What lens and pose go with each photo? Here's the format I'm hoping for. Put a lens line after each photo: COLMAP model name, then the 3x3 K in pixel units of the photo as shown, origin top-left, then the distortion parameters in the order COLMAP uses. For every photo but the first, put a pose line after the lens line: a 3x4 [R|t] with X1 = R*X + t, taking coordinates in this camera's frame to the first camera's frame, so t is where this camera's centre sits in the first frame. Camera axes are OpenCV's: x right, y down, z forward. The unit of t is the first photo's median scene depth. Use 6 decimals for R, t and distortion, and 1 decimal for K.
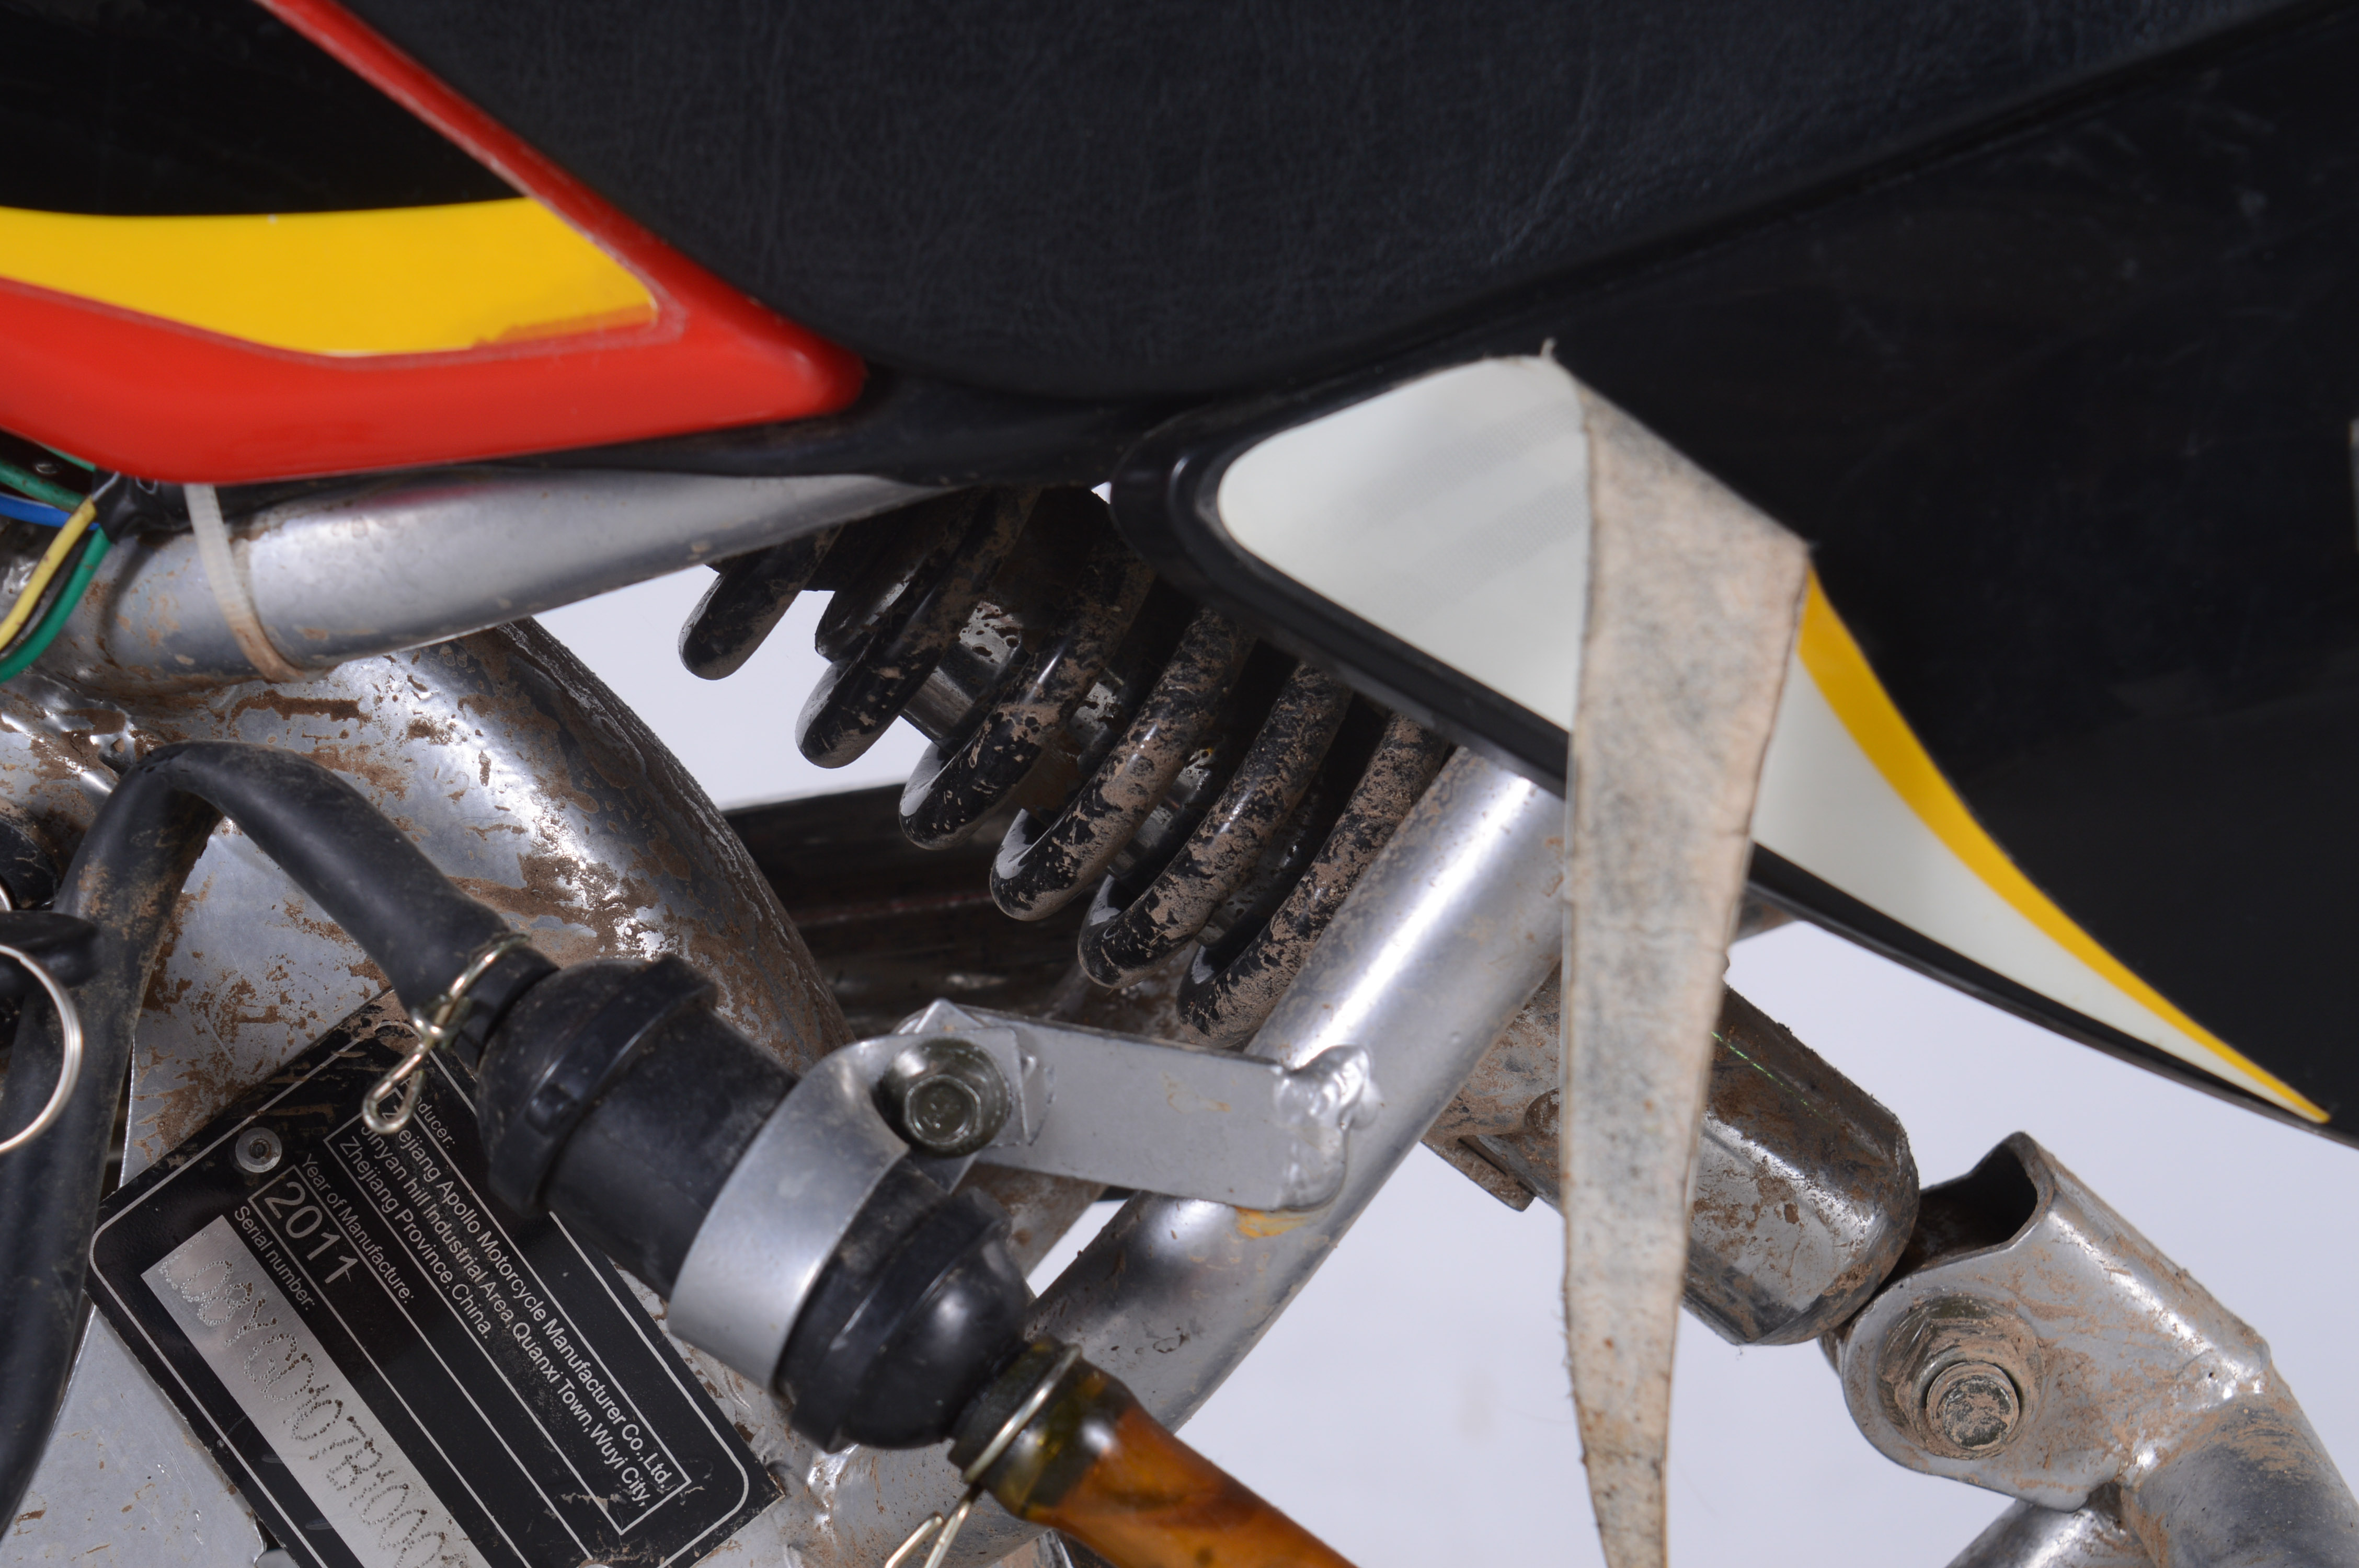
lens RADIAL K [[5343.5, 0, 1179.5], [0, 5343.5, 784.0], [0, 0, 1]] dist [0.069743, 0.142282]
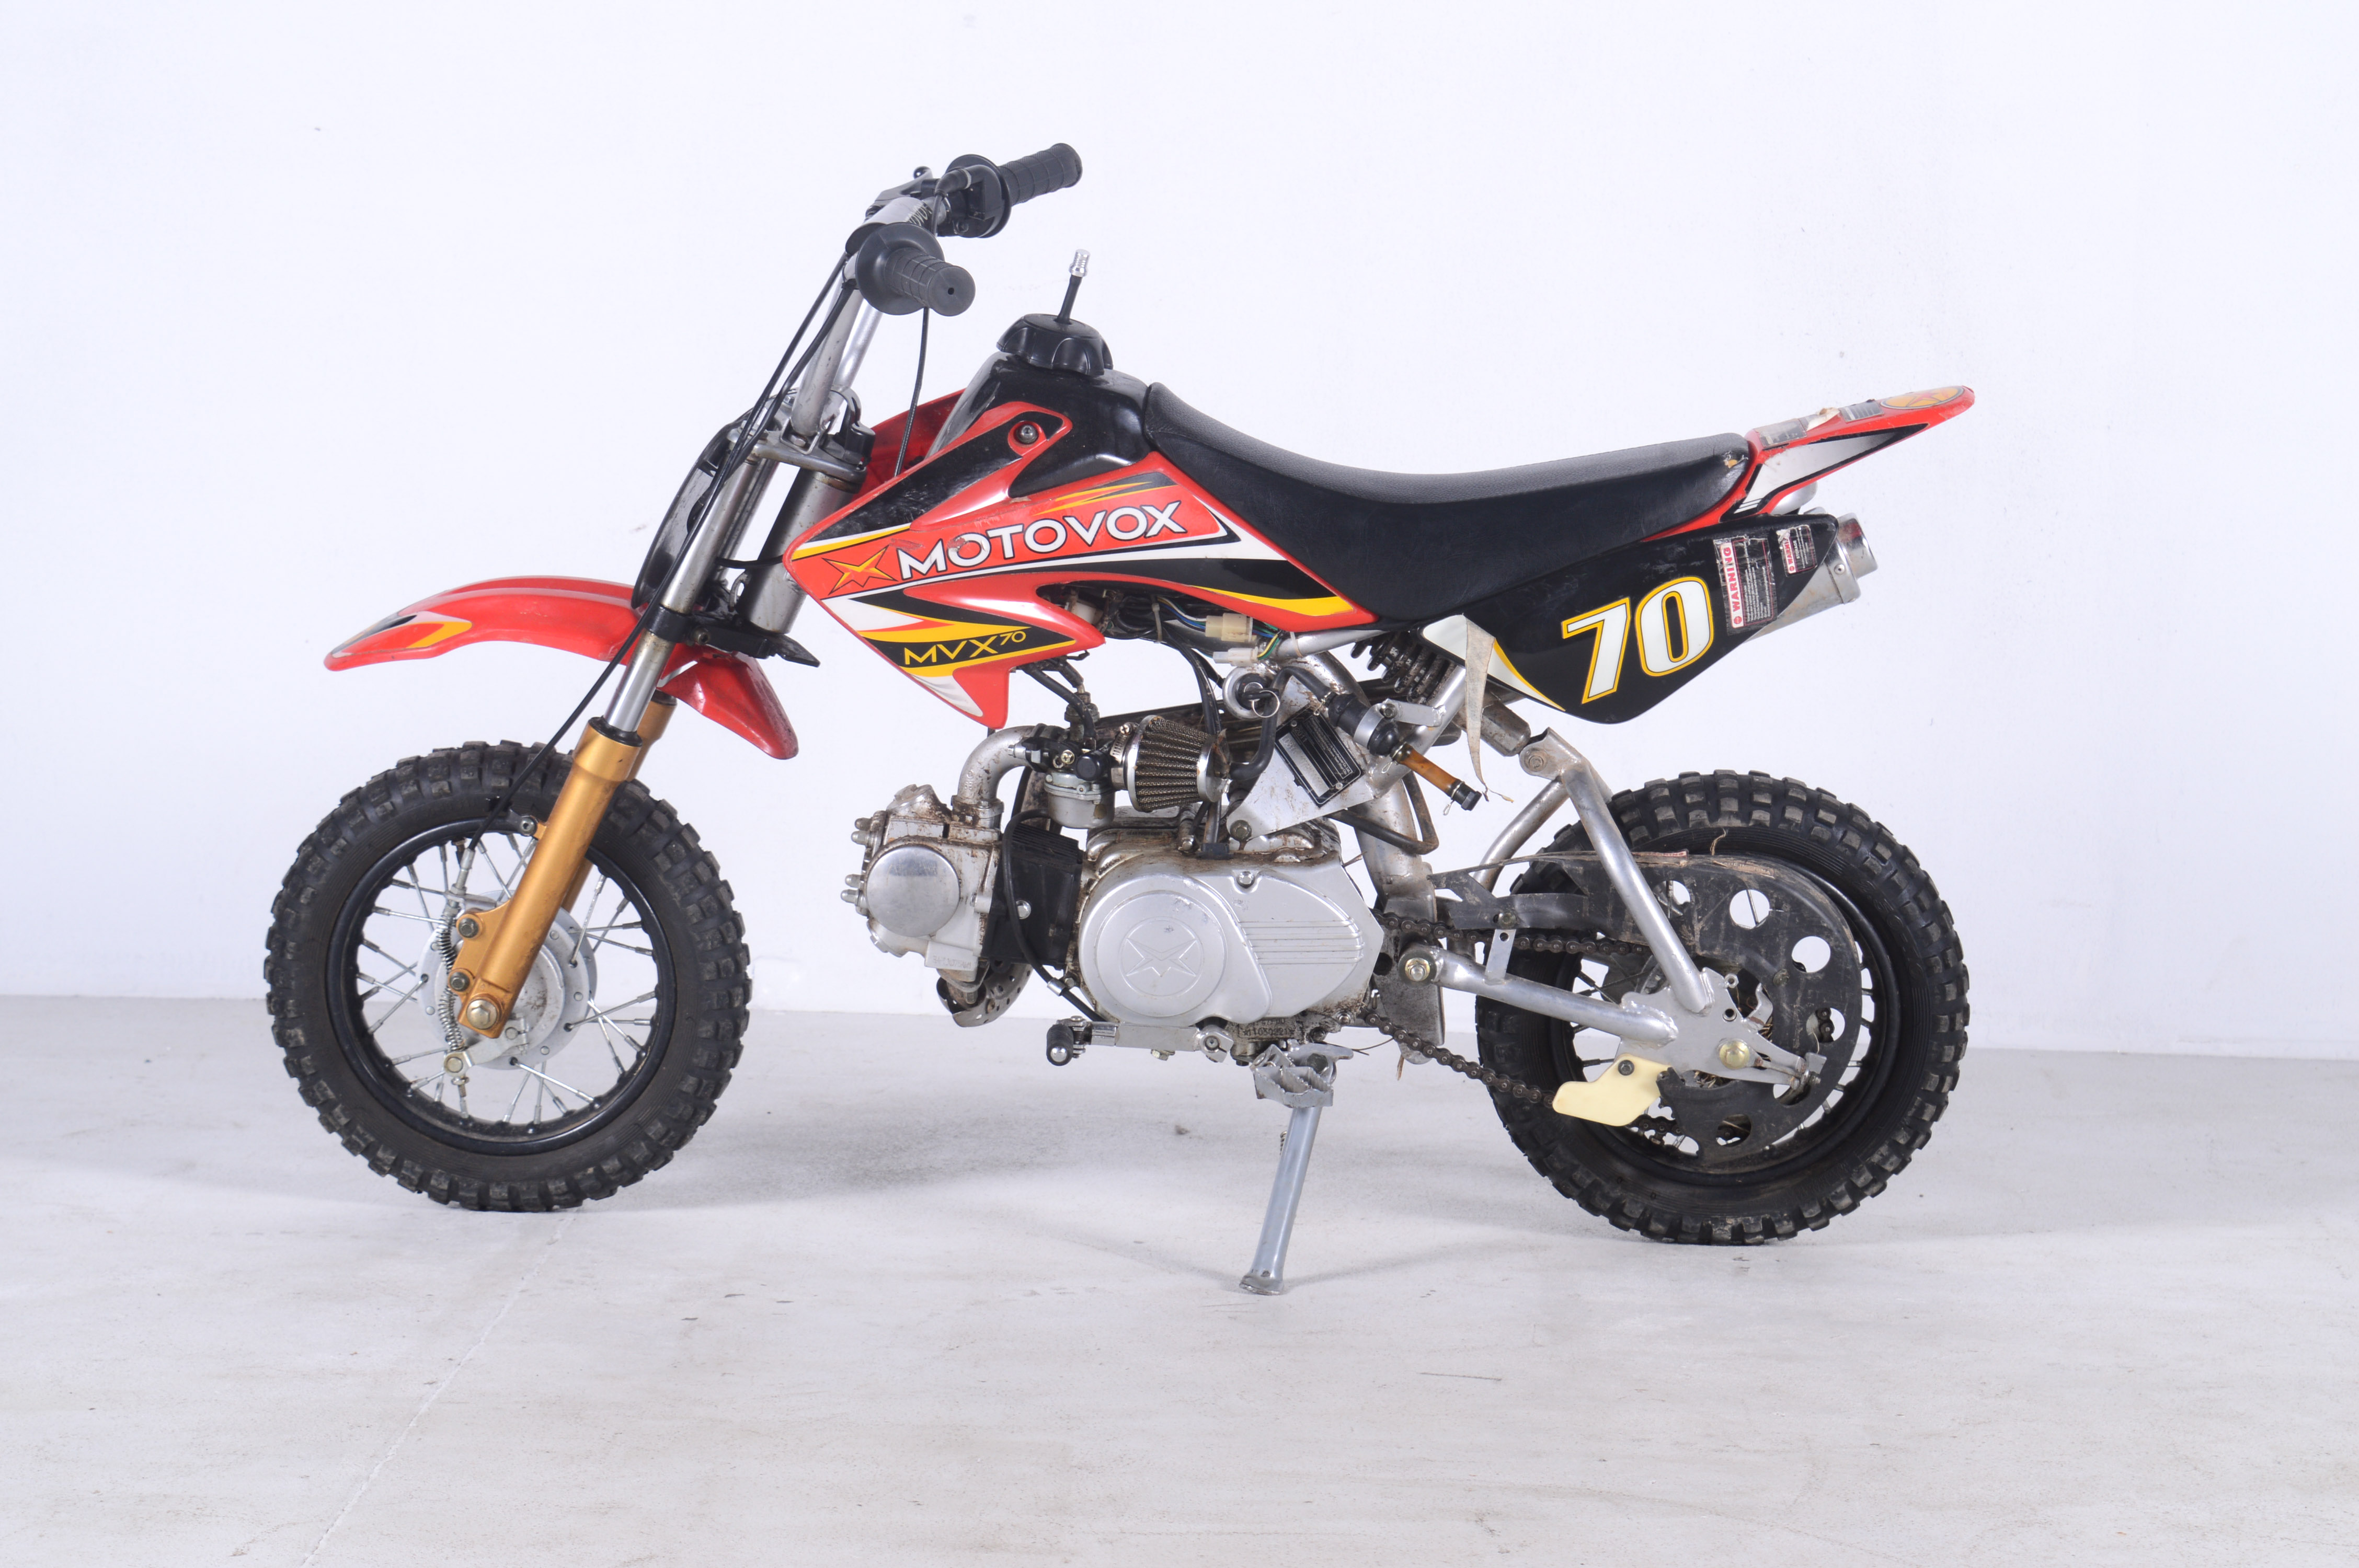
lens RADIAL K [[5343.5, 0, 1179.5], [0, 5343.5, 784.0], [0, 0, 1]] dist [0.069743, 0.142282]
pose [[0.997509, -0.005961, -0.070282, 0.184046], [0.004121, 0.999646, -0.026297, 0.343341], [0.070414, 0.025942, 0.997181, -6.289293]]
